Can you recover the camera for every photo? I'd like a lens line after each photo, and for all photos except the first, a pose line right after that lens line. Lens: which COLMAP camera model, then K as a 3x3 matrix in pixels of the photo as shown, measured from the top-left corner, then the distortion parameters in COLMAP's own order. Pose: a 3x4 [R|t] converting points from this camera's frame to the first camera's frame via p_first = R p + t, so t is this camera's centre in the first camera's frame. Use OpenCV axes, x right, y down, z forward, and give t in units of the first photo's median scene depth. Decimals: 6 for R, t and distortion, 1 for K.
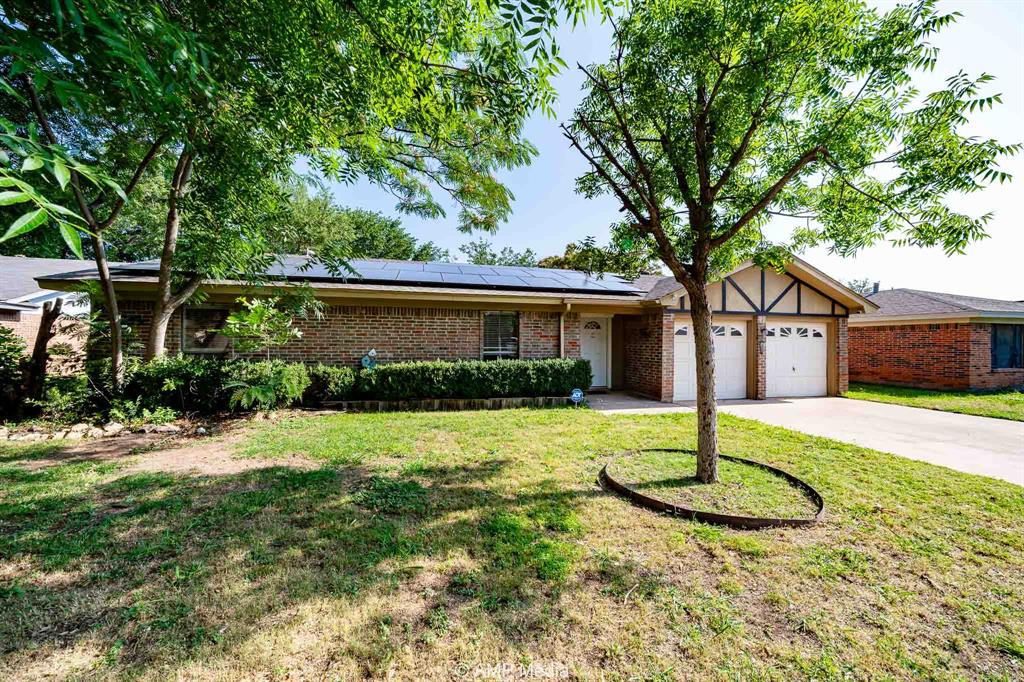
lens RADIAL K [[361.1, 0, 507.0], [0, 361.1, 336.6], [0, 0, 1]] dist [-0.002895, -0.000155]
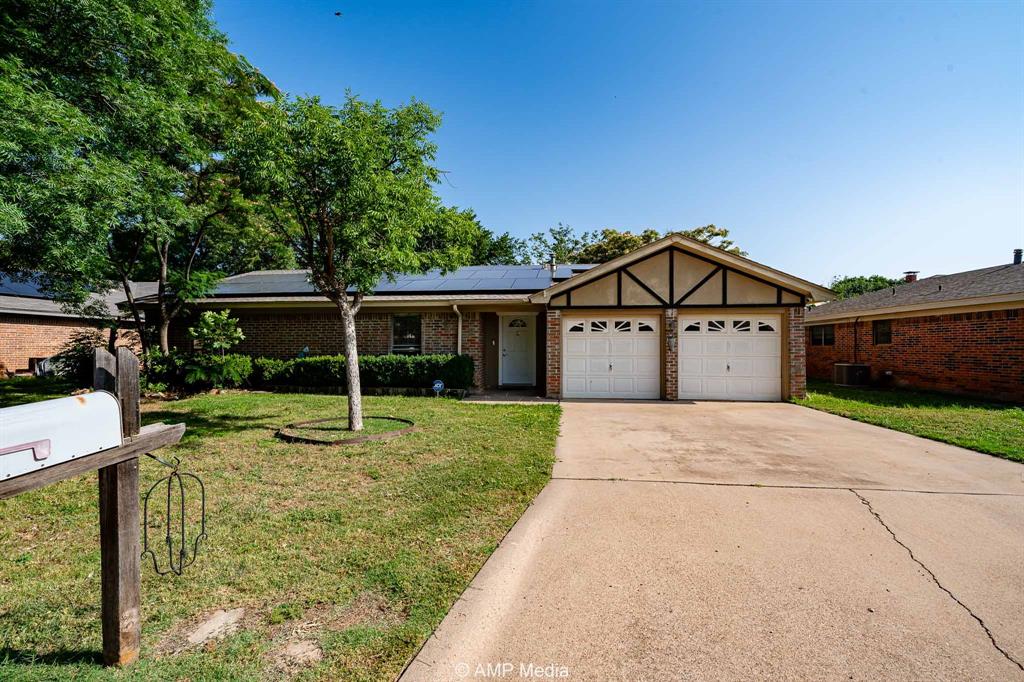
lens RADIAL K [[446.8, 0, 505.9], [0, 446.8, 338.2], [0, 0, 1]] dist [-0.000161, -0.000182]
pose [[0.939909, -0.012944, -0.341179, 0.701732], [0.012296, 0.999916, -0.004061, 0.016122], [0.341203, -0.000378, 0.939990, -0.204194]]
